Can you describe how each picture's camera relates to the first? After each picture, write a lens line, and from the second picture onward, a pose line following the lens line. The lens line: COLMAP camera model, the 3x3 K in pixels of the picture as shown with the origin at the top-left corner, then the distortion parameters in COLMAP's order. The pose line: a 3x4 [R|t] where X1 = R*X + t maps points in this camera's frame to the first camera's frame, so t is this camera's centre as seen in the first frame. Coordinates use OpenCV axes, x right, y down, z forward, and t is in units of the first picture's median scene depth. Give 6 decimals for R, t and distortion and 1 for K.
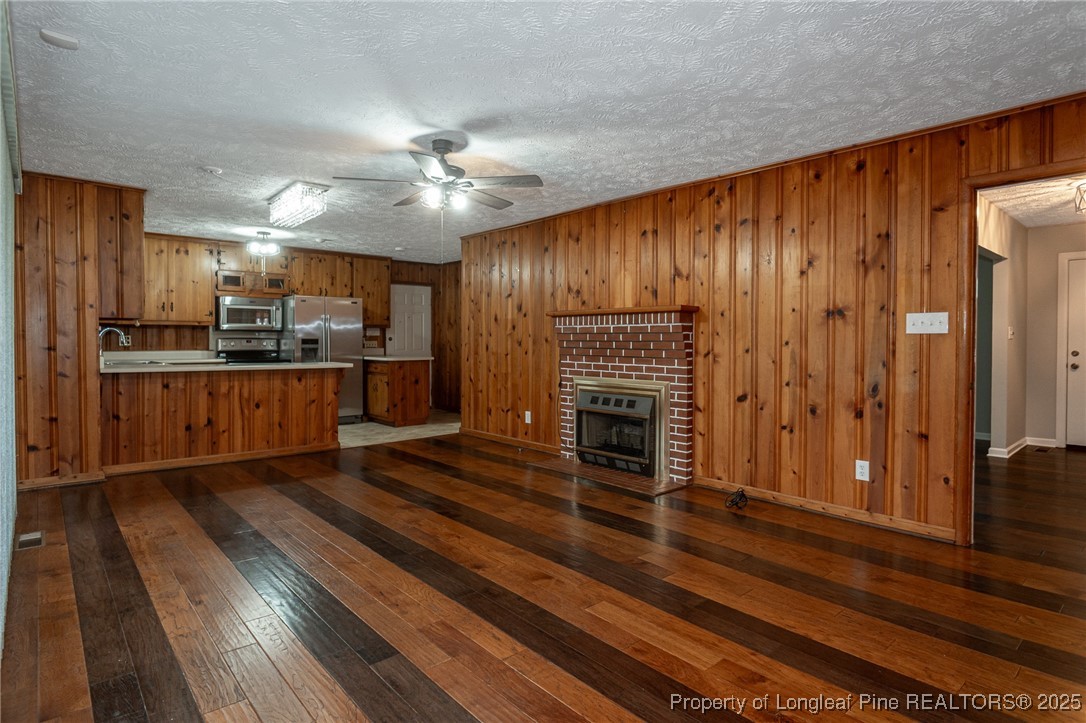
lens RADIAL K [[575.4, 0, 545.4], [0, 575.4, 344.0], [0, 0, 1]] dist [-0.004379, -0.000498]
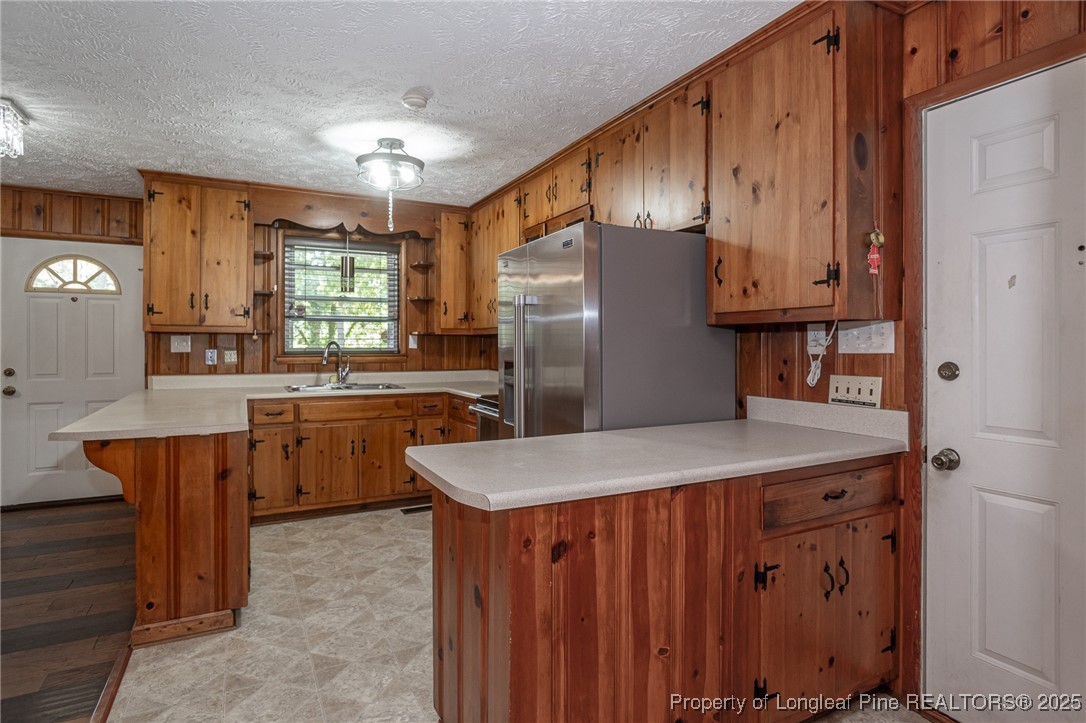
lens RADIAL K [[575.4, 0, 545.4], [0, 575.4, 344.0], [0, 0, 1]] dist [-0.004379, -0.000498]
pose [[-0.251494, -0.003196, -0.967854, -0.049280], [-0.009021, 0.999959, -0.000957, -0.022791], [0.967817, 0.008490, -0.251513, 1.261894]]
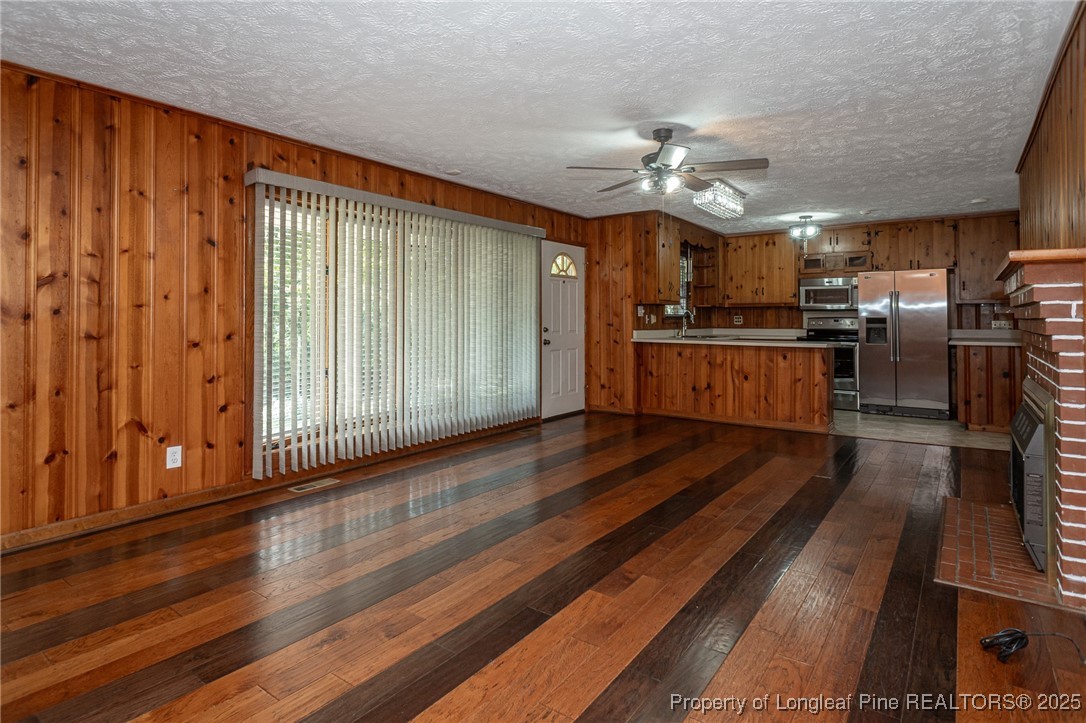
lens RADIAL K [[584.2, 0, 543.2], [0, 584.2, 312.0], [0, 0, 1]] dist [-0.001785, -0.000506]
pose [[0.223656, -0.013659, -0.974572, 0.439129], [-0.005786, 0.999866, -0.015341, -0.000854], [0.974651, 0.009070, 0.223547, 0.299737]]
